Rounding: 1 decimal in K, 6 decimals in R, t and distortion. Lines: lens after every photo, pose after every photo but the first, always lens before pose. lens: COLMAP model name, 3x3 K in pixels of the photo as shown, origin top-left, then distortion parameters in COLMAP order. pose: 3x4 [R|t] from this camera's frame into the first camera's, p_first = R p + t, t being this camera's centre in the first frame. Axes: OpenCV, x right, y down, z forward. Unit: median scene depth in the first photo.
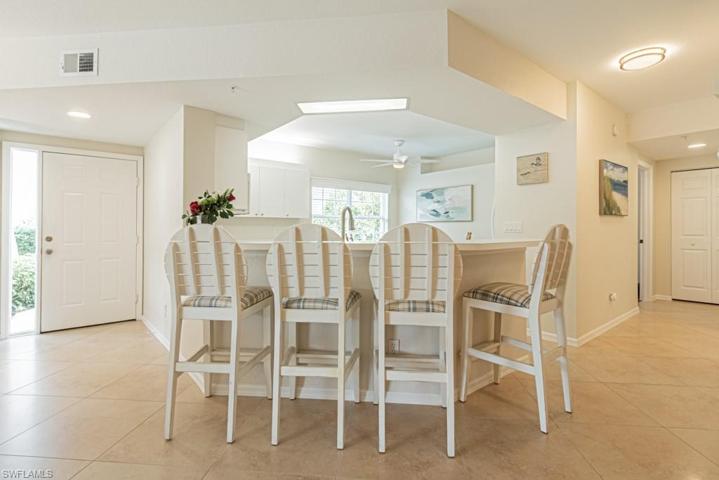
lens RADIAL K [[358.8, 0, 358.5], [0, 358.8, 237.2], [0, 0, 1]] dist [-0.006428, -0.000971]
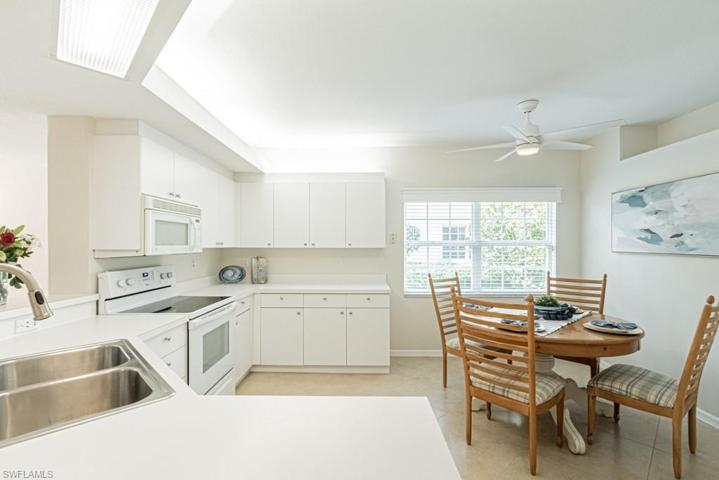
lens RADIAL K [[334.4, 0, 355.0], [0, 334.4, 241.7], [0, 0, 1]] dist [0.007611, -0.001830]
pose [[0.750631, -0.001036, -0.660721, 0.217795], [-0.017035, 0.999636, -0.020919, -0.044511], [0.660503, 0.026958, 0.750340, 0.413324]]
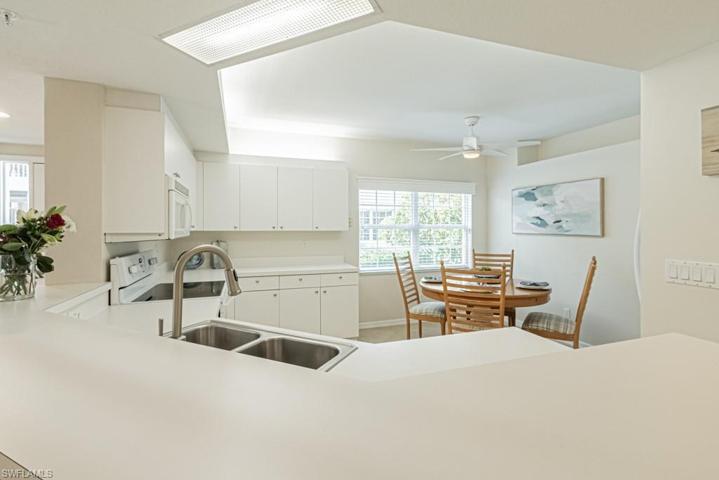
lens RADIAL K [[340.3, 0, 358.9], [0, 340.3, 221.8], [0, 0, 1]] dist [0.002472, 0.000612]
pose [[0.936550, -0.001697, -0.350531, 0.122303], [-0.011536, 0.999297, -0.035661, -0.041143], [0.350345, 0.037442, 0.935872, 0.288599]]
